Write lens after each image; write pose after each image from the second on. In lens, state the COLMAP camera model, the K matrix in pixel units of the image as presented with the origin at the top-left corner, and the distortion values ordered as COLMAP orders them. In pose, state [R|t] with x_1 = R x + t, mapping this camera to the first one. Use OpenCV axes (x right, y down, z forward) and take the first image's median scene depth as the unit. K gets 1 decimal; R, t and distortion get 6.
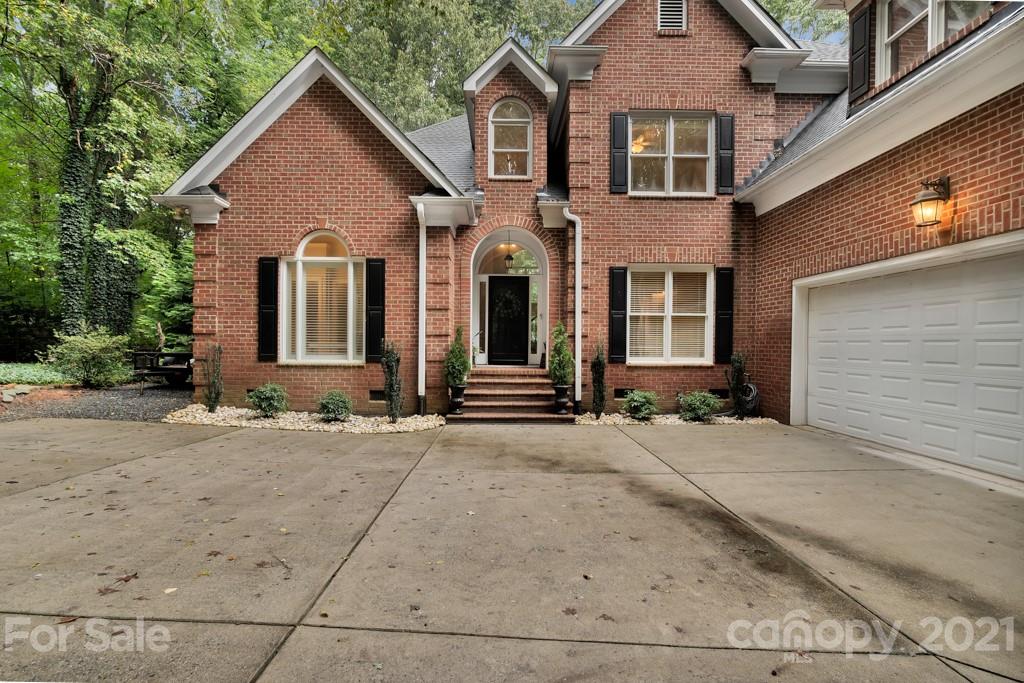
lens RADIAL K [[461.4, 0, 509.9], [0, 461.4, 351.4], [0, 0, 1]] dist [-0.001574, -0.000094]
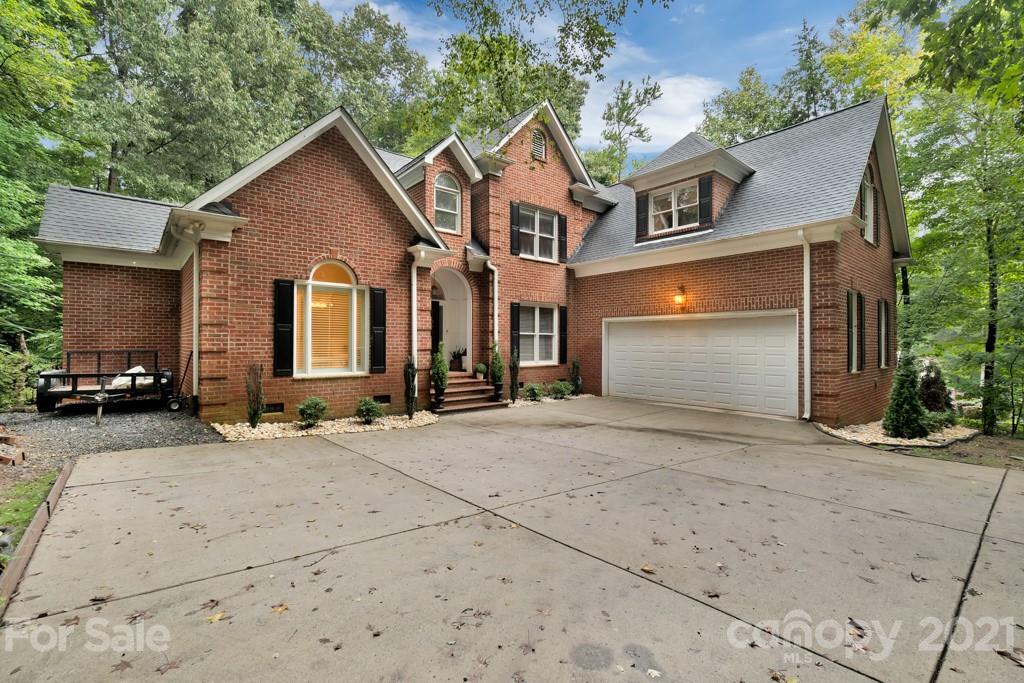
lens RADIAL K [[461.4, 0, 506.8], [0, 461.4, 339.4], [0, 0, 1]] dist [-0.001574, -0.000094]
pose [[0.763033, -0.000012, 0.646360, -0.820765], [0.009548, 0.999891, -0.011253, -0.047534], [-0.646289, 0.014758, 0.762950, -0.153319]]
